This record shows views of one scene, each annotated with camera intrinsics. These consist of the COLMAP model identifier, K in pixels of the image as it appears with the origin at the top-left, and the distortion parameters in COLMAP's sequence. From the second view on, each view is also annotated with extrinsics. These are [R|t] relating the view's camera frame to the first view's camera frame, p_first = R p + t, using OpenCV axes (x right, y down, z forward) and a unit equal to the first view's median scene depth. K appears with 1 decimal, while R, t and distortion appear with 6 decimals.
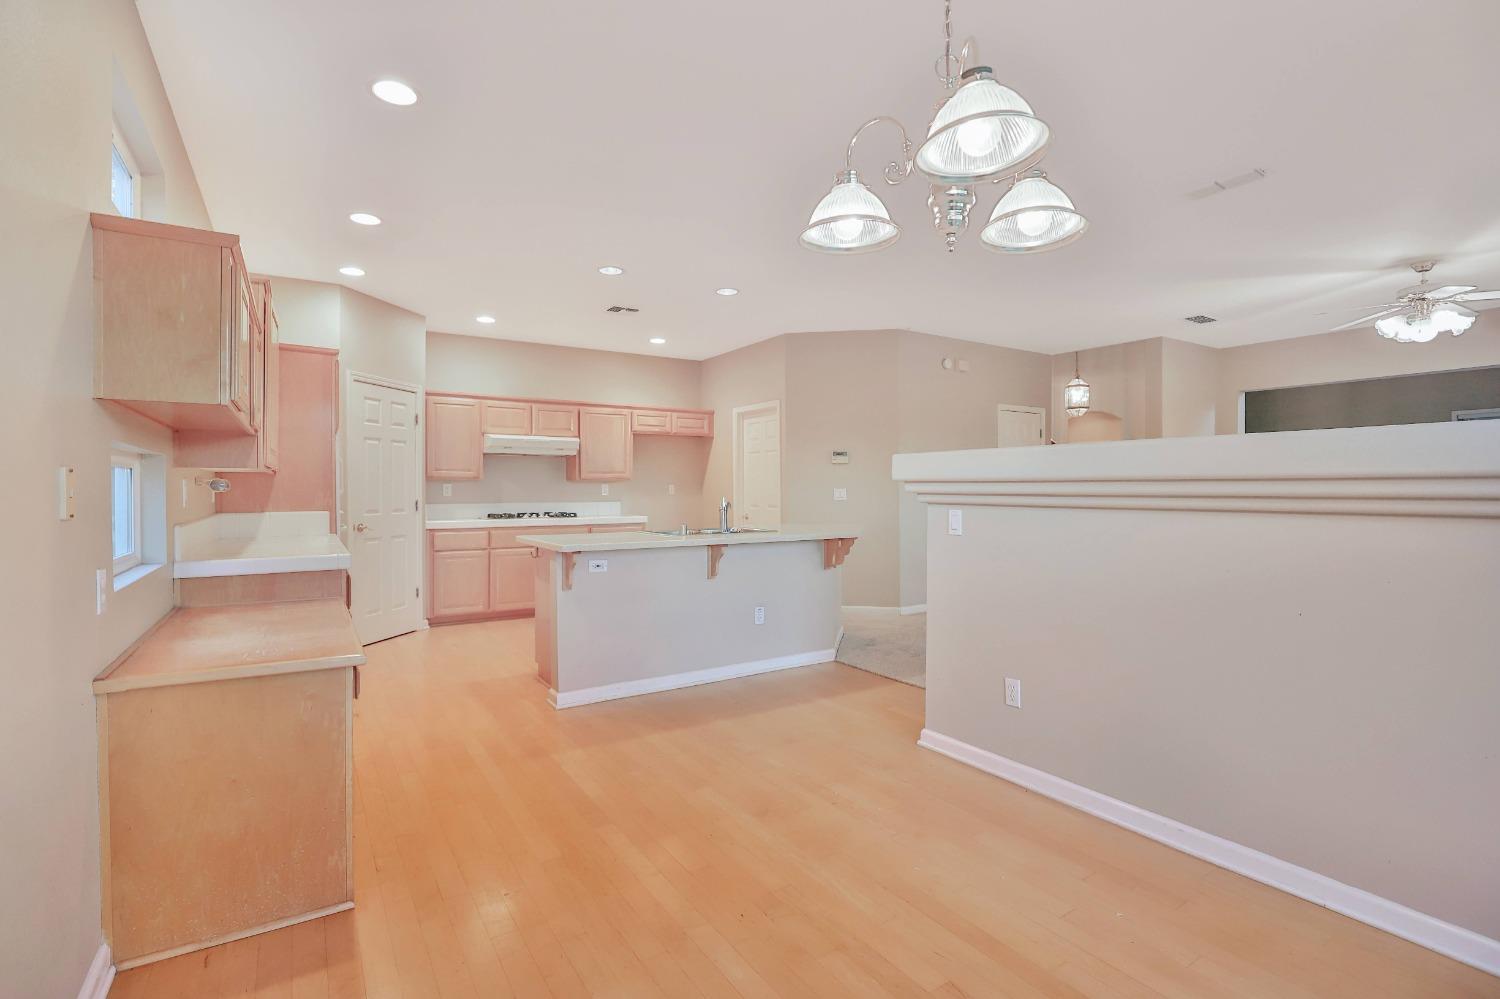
lens RADIAL K [[692.2, 0, 744.3], [0, 692.2, 508.1], [0, 0, 1]] dist [-0.027961, 0.000644]
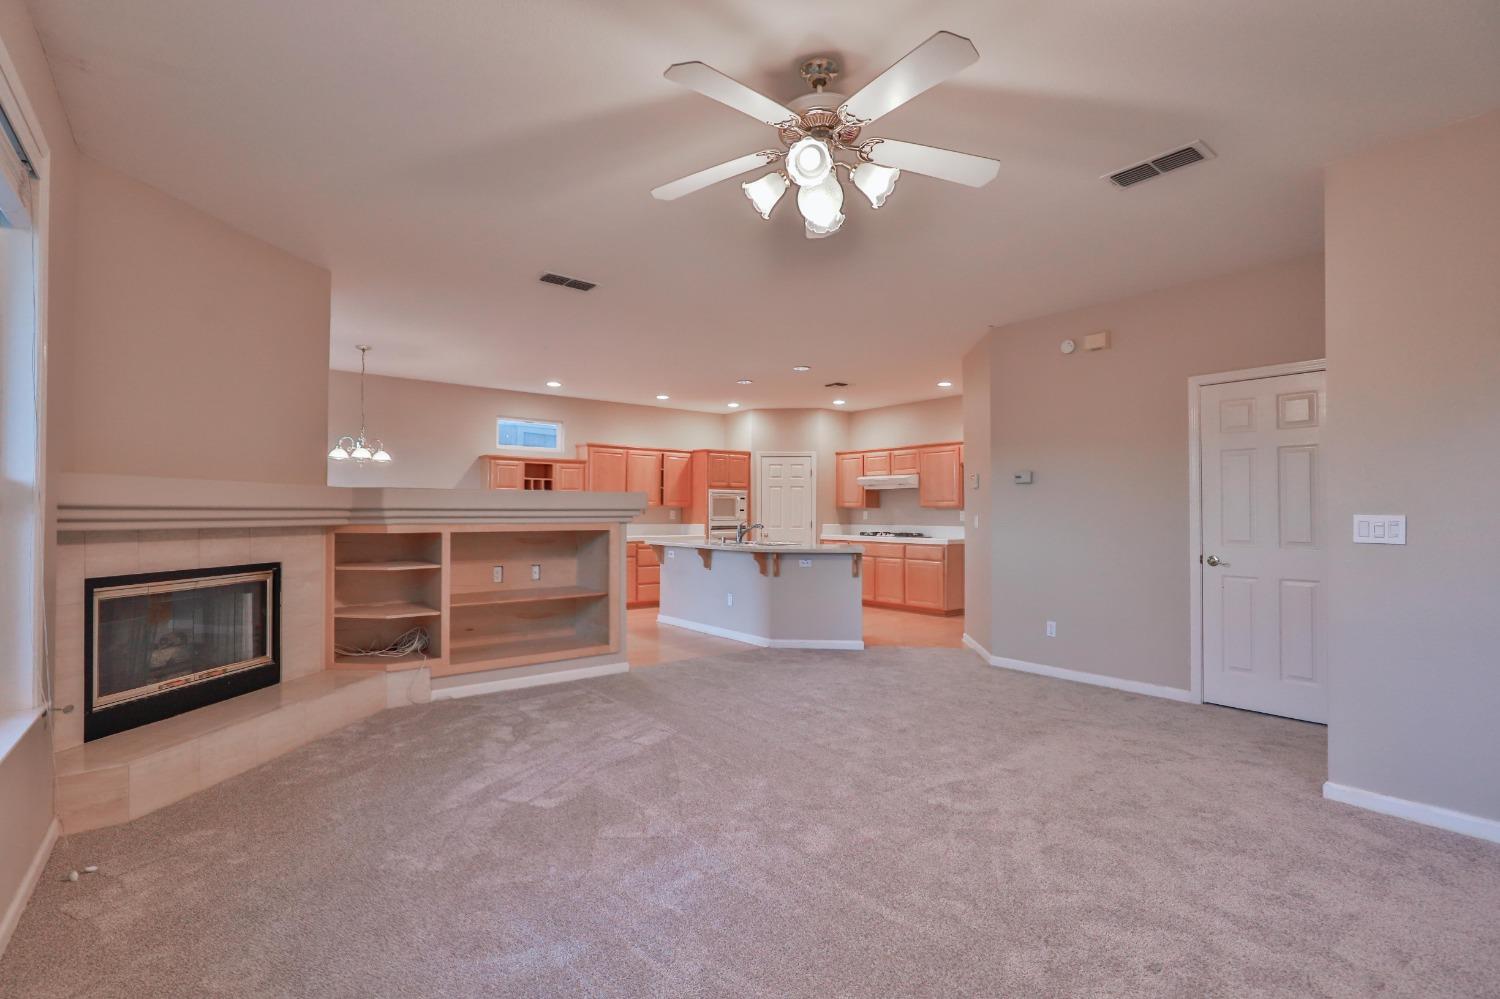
lens RADIAL K [[687.0, 0, 751.0], [0, 687.0, 498.4], [0, 0, 1]] dist [-0.012161, -0.000310]
pose [[0.098874, -0.020390, -0.994891, 1.102550], [-0.030379, 0.999262, -0.023498, -0.021988], [0.994636, 0.032547, 0.098182, 0.661945]]
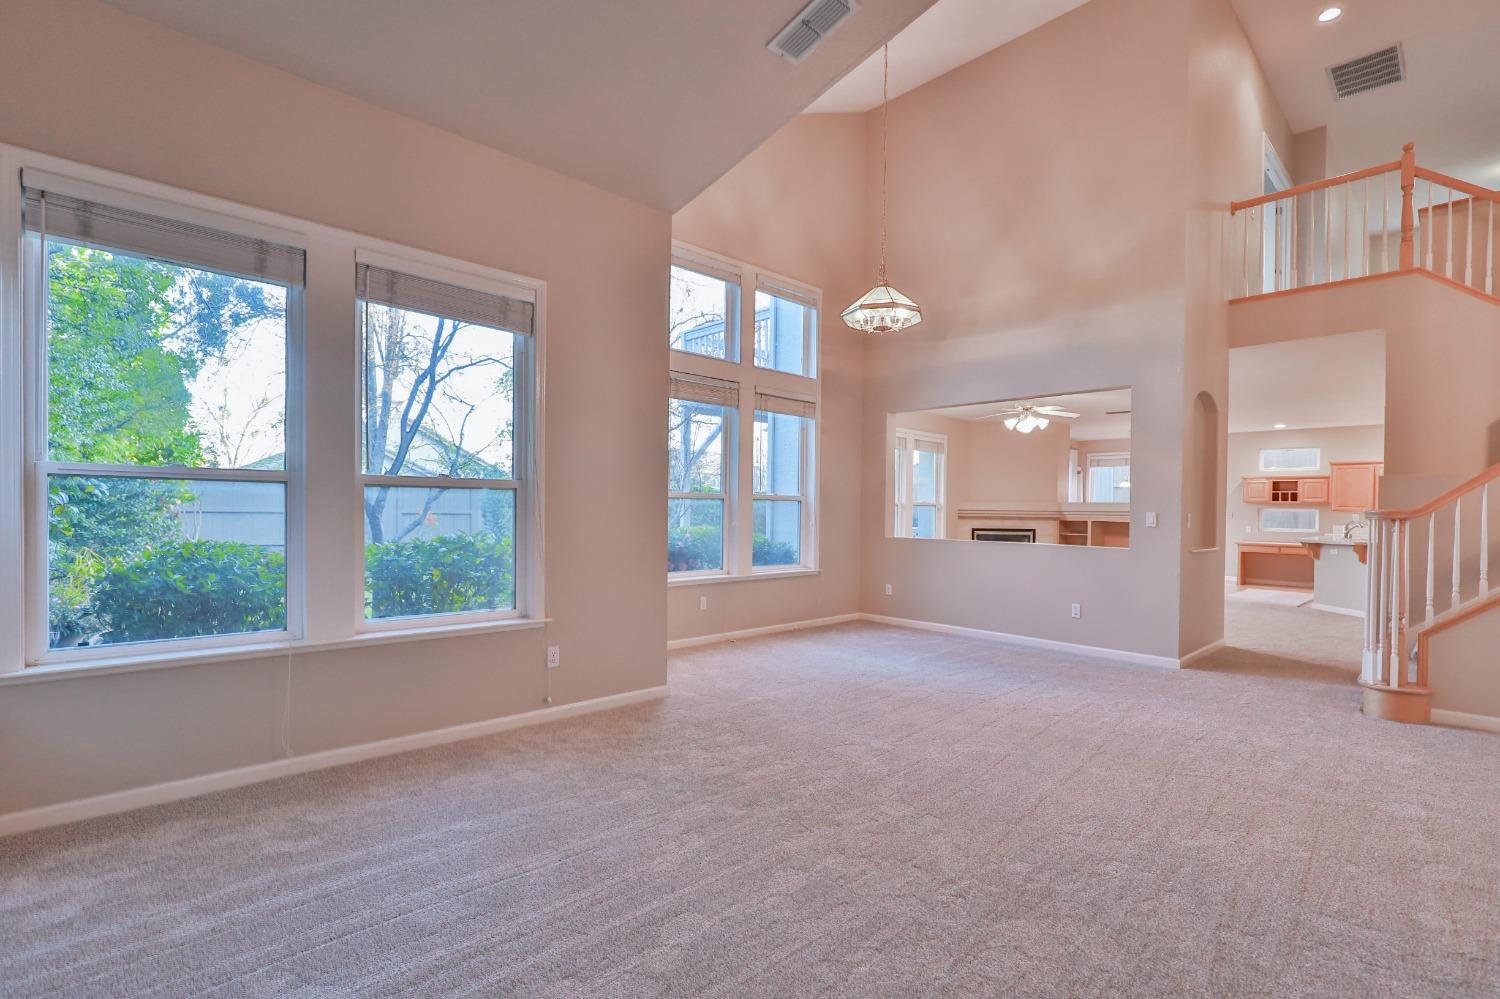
lens RADIAL K [[696.2, 0, 746.8], [0, 696.2, 513.3], [0, 0, 1]] dist [0.000145, 0.000008]
pose [[-0.982053, -0.011403, -0.188258, 1.557275], [-0.018133, 0.999255, 0.034066, -0.058027], [0.187730, 0.036869, -0.981529, 2.007048]]
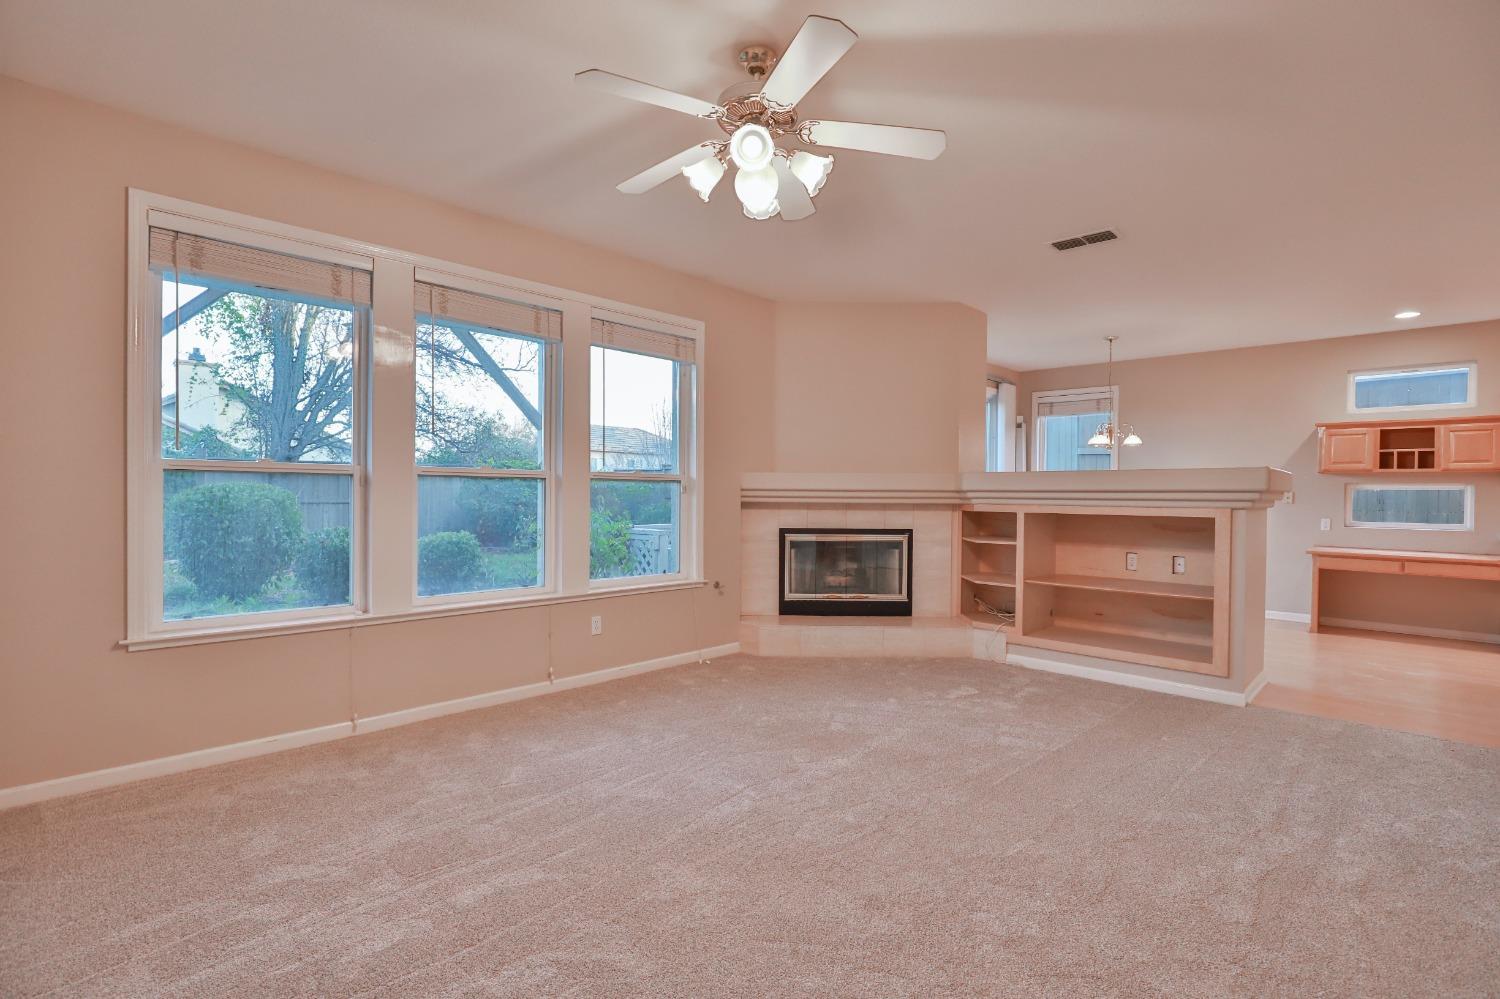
lens RADIAL K [[687.0, 0, 751.0], [0, 687.0, 498.4], [0, 0, 1]] dist [-0.012161, -0.000310]
pose [[-0.974922, -0.004809, -0.222493, 0.826388], [-0.013296, 0.999239, 0.036661, -0.033979], [0.222147, 0.038700, -0.974245, 1.106342]]
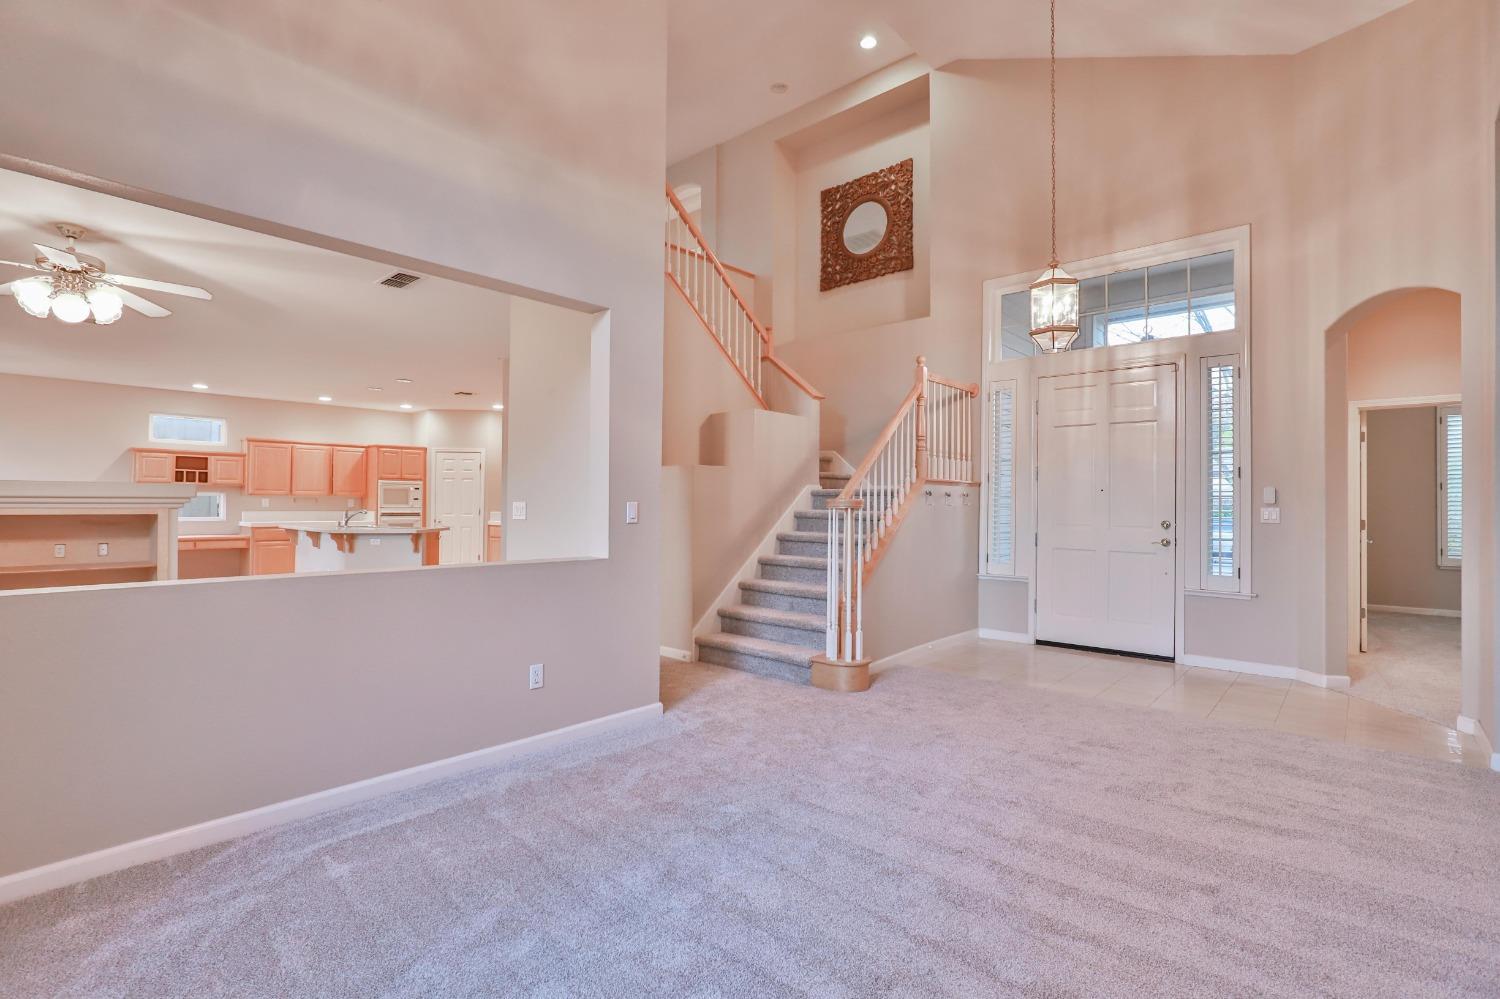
lens RADIAL K [[687.0, 0, 751.0], [0, 687.0, 498.4], [0, 0, 1]] dist [-0.012161, -0.000310]
pose [[0.288913, -0.003891, -0.957347, 1.493484], [-0.032743, 0.999367, -0.013943, -0.036826], [0.956795, 0.035375, 0.288603, 1.119559]]
